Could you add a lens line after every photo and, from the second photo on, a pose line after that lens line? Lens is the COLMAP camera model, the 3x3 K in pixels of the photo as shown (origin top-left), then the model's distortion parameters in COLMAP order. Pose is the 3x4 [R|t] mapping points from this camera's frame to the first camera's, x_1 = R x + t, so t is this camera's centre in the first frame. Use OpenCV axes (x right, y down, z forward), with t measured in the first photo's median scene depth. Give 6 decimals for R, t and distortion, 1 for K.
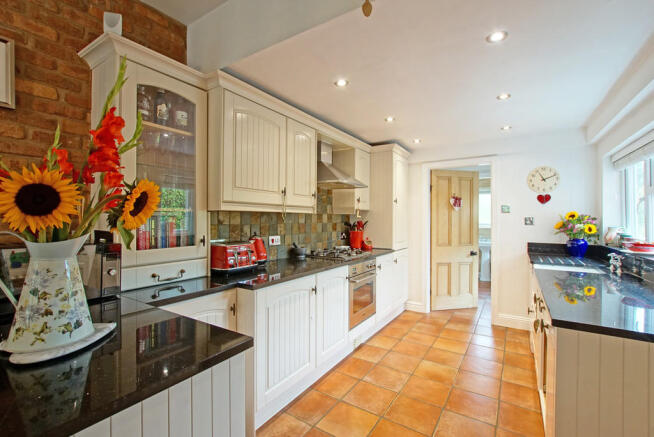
lens RADIAL K [[286.2, 0, 323.5], [0, 286.2, 216.5], [0, 0, 1]] dist [-0.028200, -0.000463]
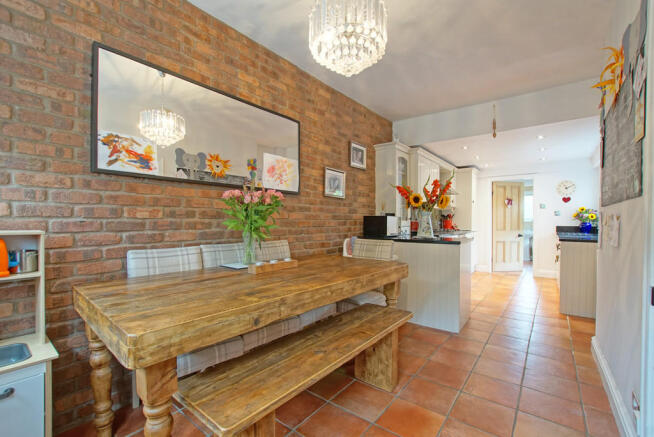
lens RADIAL K [[286.2, 0, 326.0], [0, 286.2, 224.2], [0, 0, 1]] dist [-0.028200, -0.000463]
pose [[0.996662, -0.002350, -0.081608, -0.504731], [0.004094, 0.999767, 0.021213, 0.041642], [0.081540, -0.021476, 0.996439, -0.777284]]
